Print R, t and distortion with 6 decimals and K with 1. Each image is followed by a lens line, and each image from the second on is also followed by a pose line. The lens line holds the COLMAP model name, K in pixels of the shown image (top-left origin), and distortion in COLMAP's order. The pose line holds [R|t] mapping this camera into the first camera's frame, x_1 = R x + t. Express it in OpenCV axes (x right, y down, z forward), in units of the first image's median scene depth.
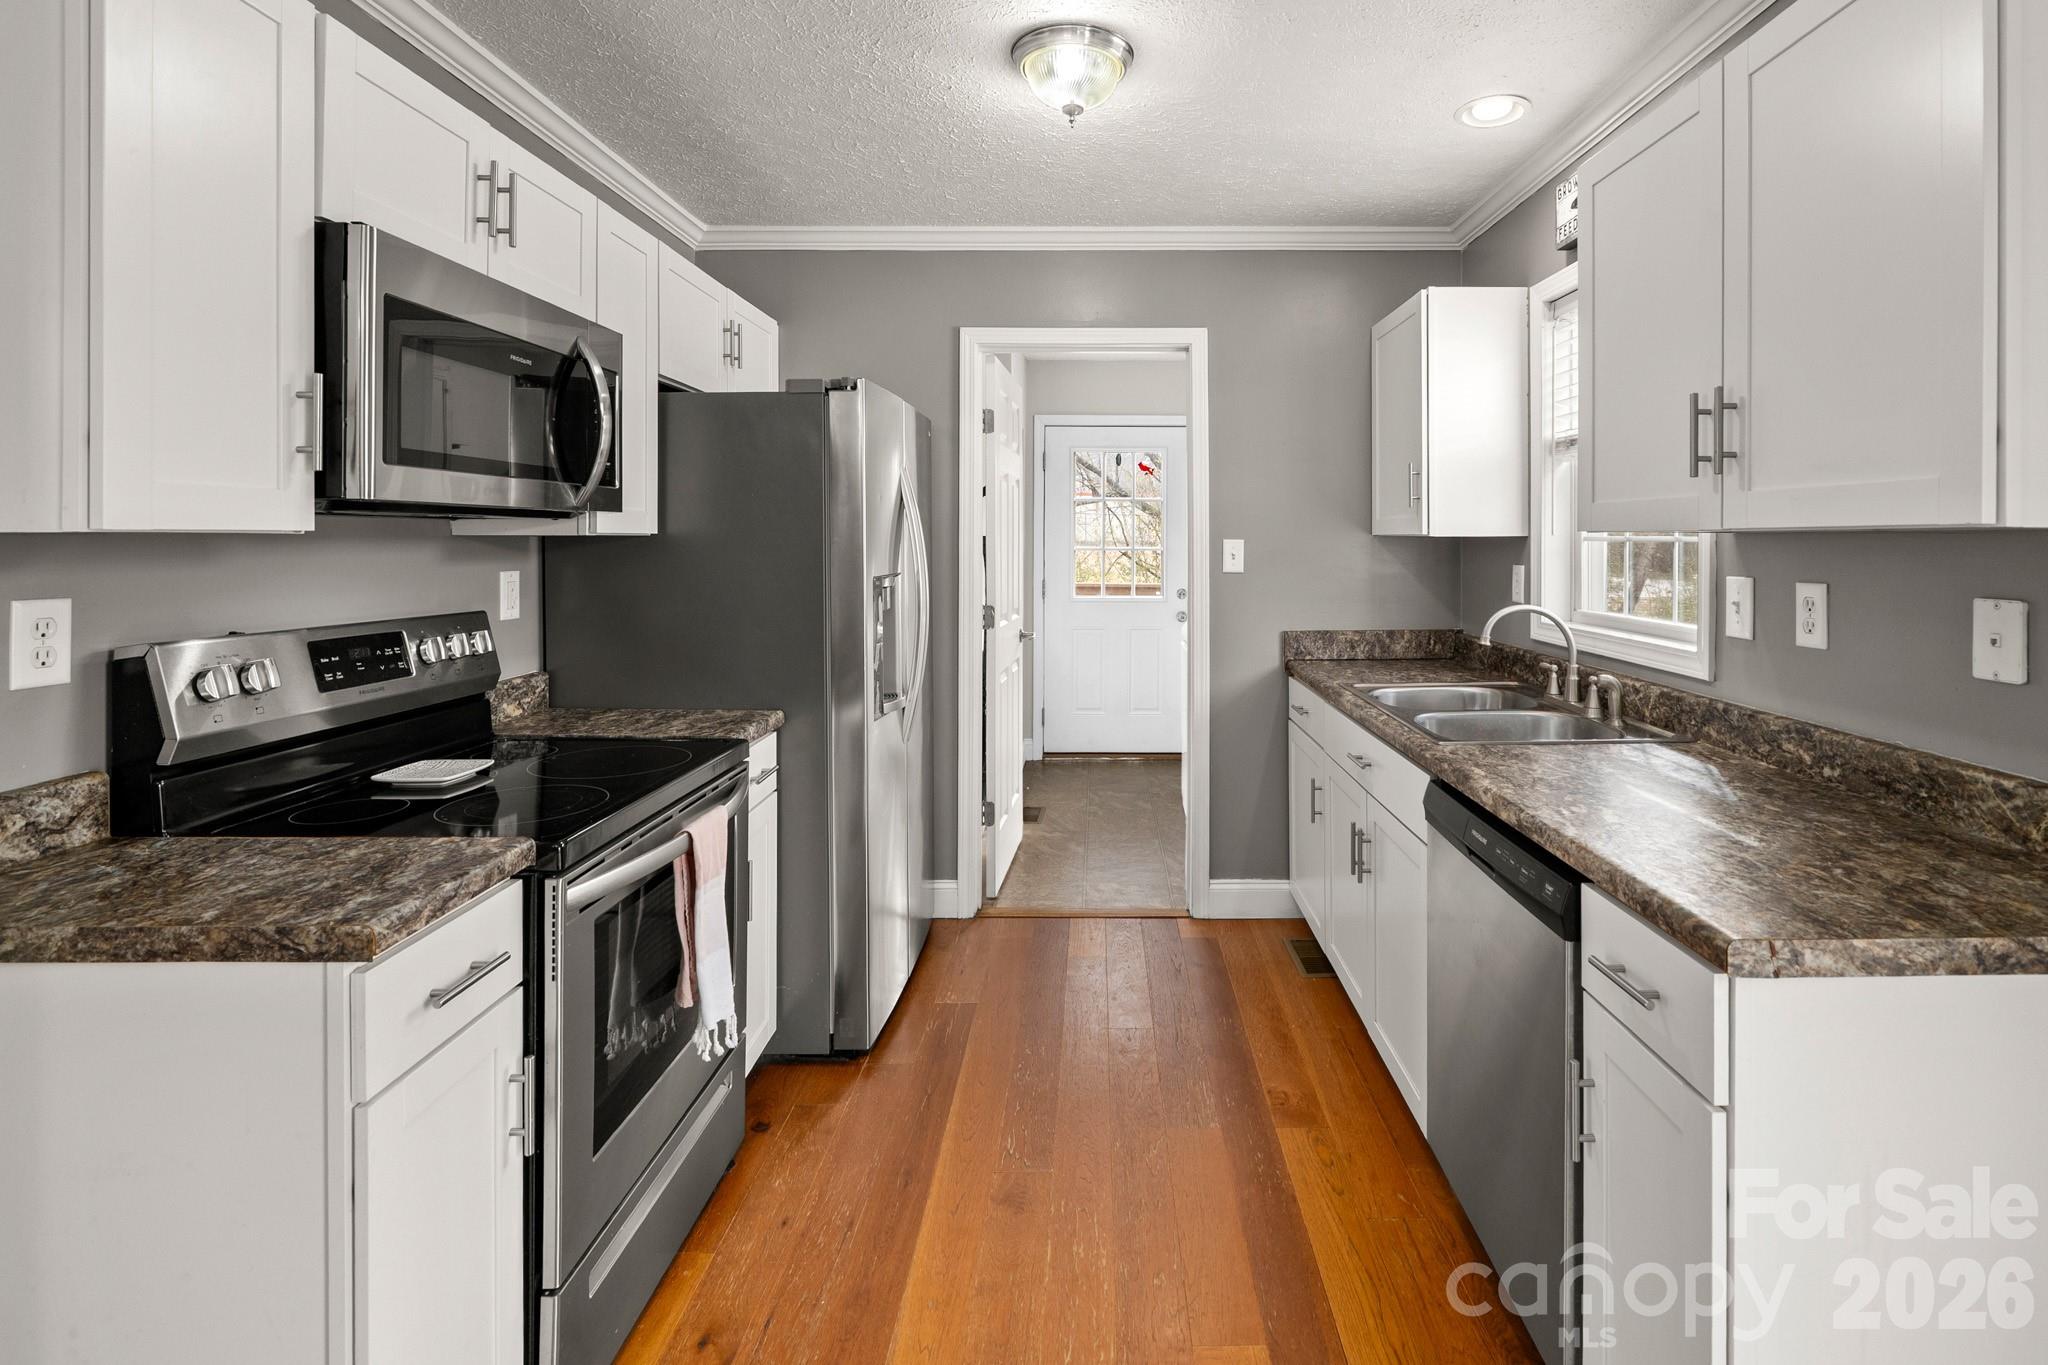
lens RADIAL K [[951.2, 0, 1105.0], [0, 951.2, 542.2], [0, 0, 1]] dist [-0.007885, 0.001374]
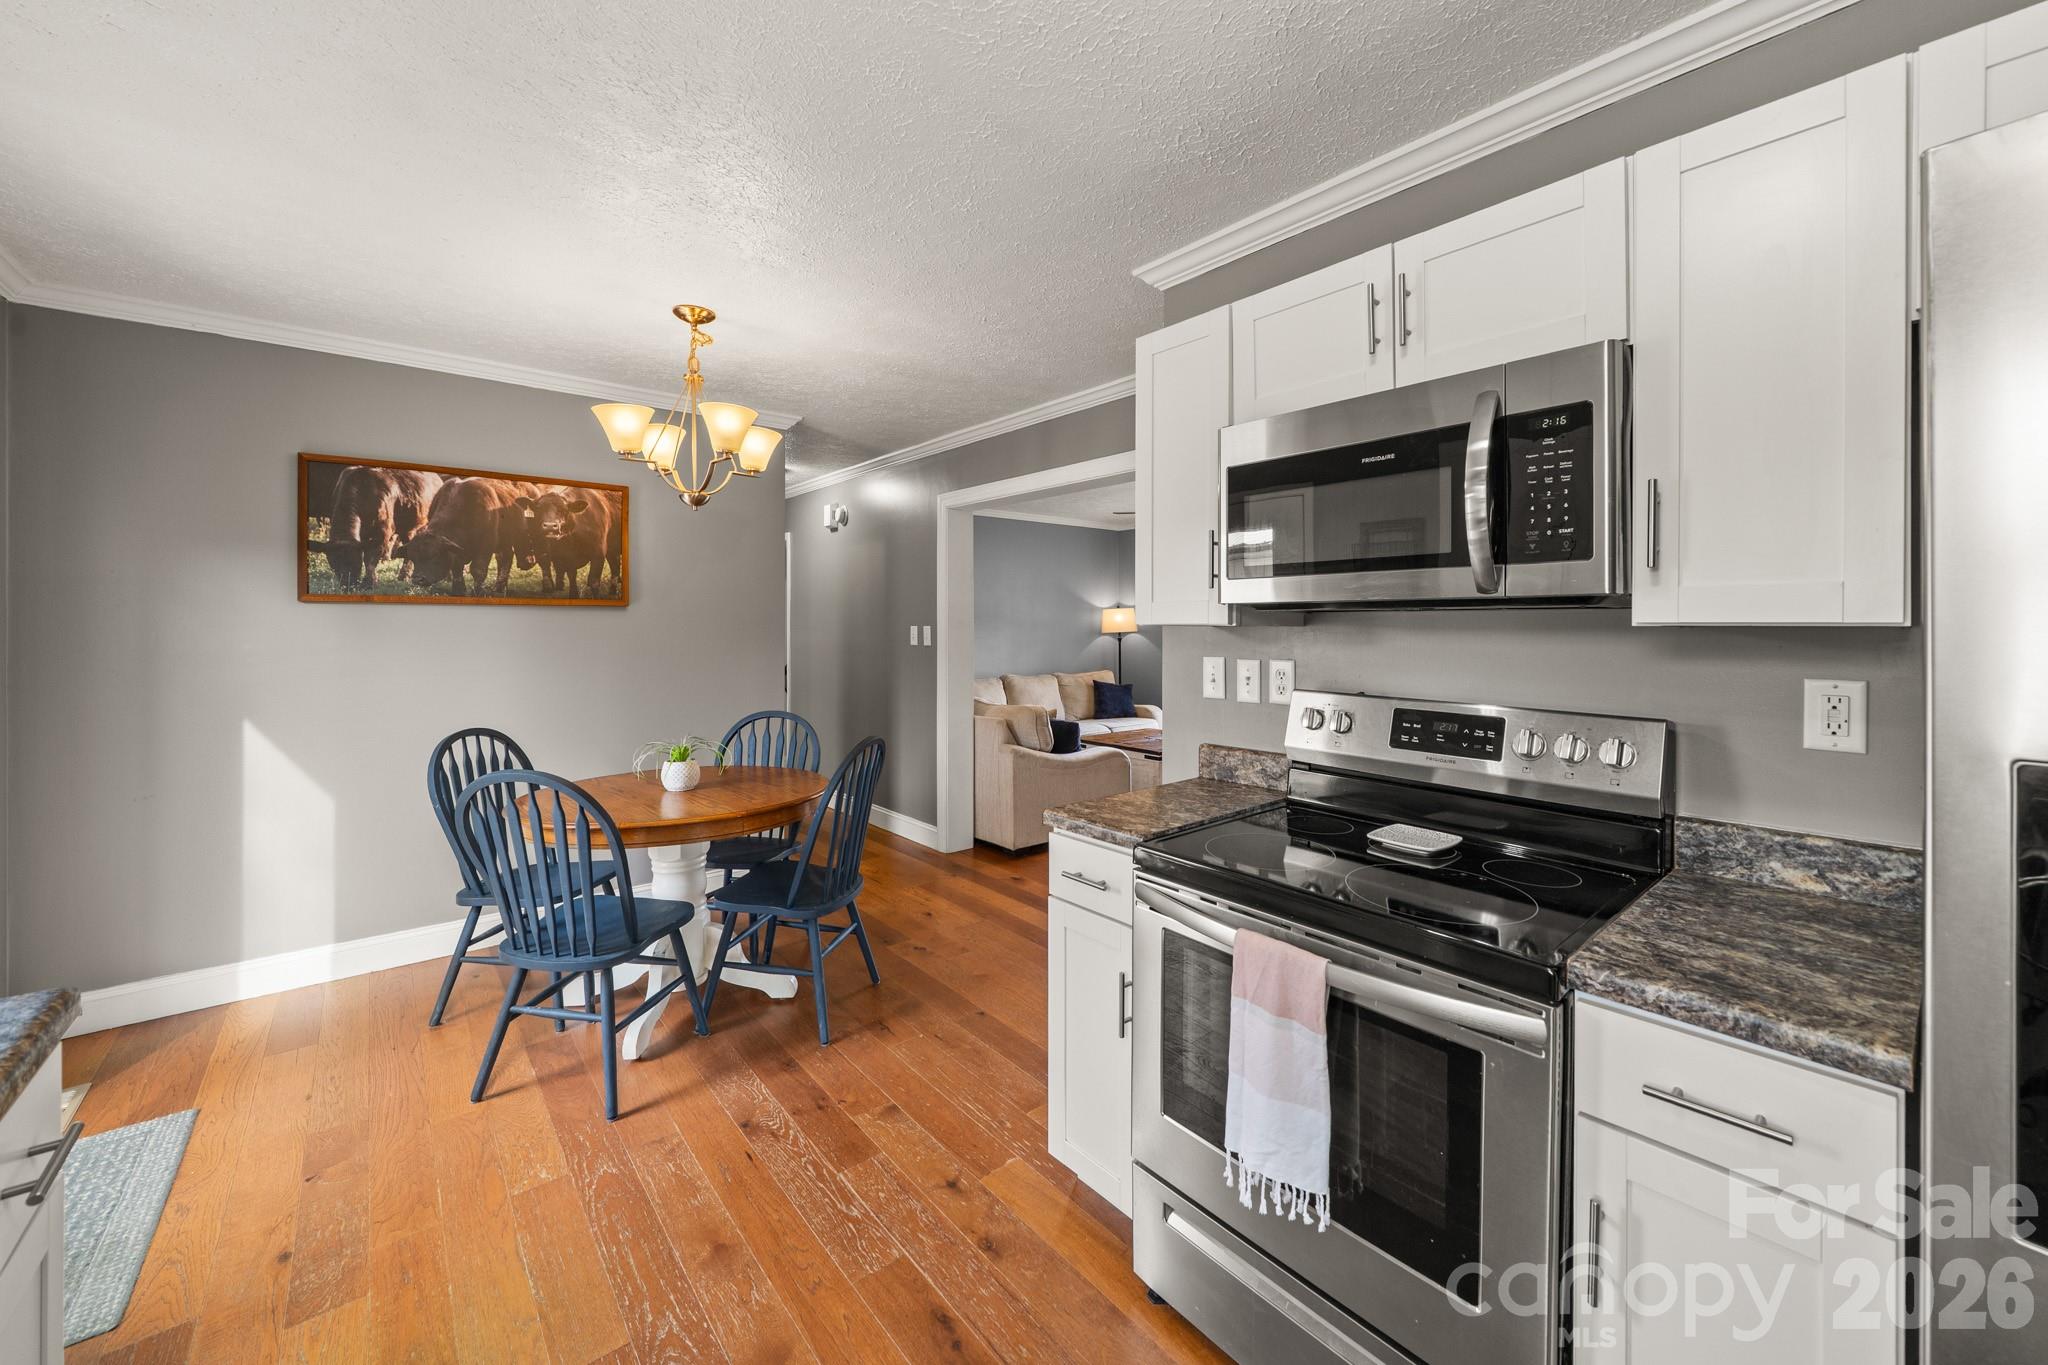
lens RADIAL K [[781.7, 0, 1044.5], [0, 781.7, 627.8], [0, 0, 1]] dist [-0.007824, -0.000215]
pose [[-0.761652, -0.002266, -0.647982, 0.173213], [-0.006941, 0.999965, 0.004661, -0.005679], [0.647949, 0.008048, -0.761641, 1.116668]]
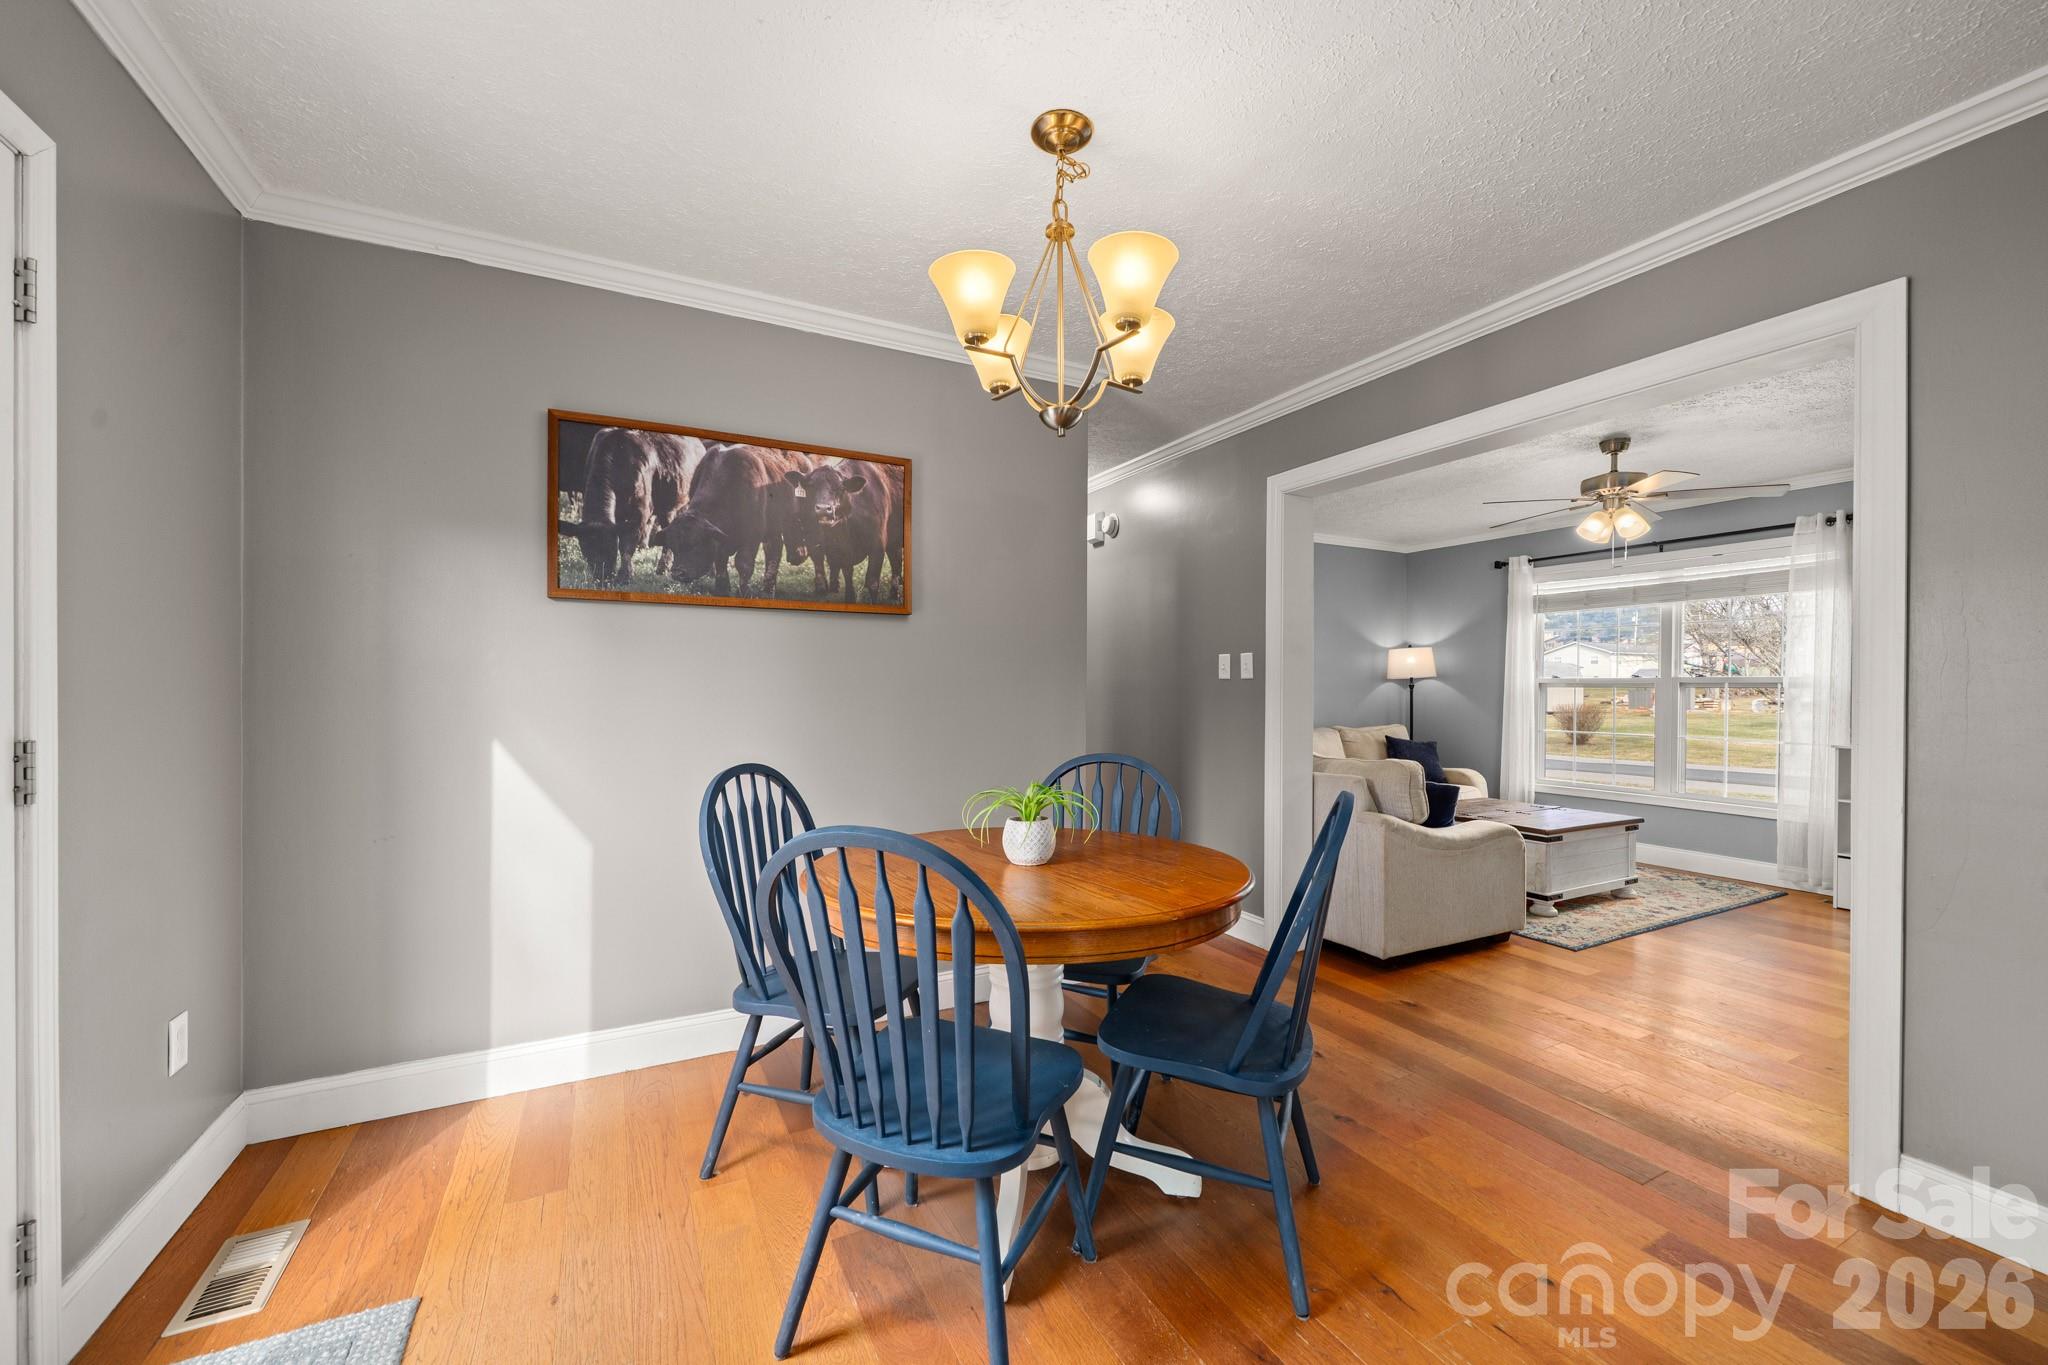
lens RADIAL K [[787.4, 0, 1018.4], [0, 787.4, 695.7], [0, 0, 1]] dist [-0.003763, 0.000098]
pose [[-0.892352, -0.002817, -0.451332, 0.197737], [-0.009916, 0.999862, 0.013364, 0.074999], [0.451232, 0.016401, -0.892256, 0.521788]]
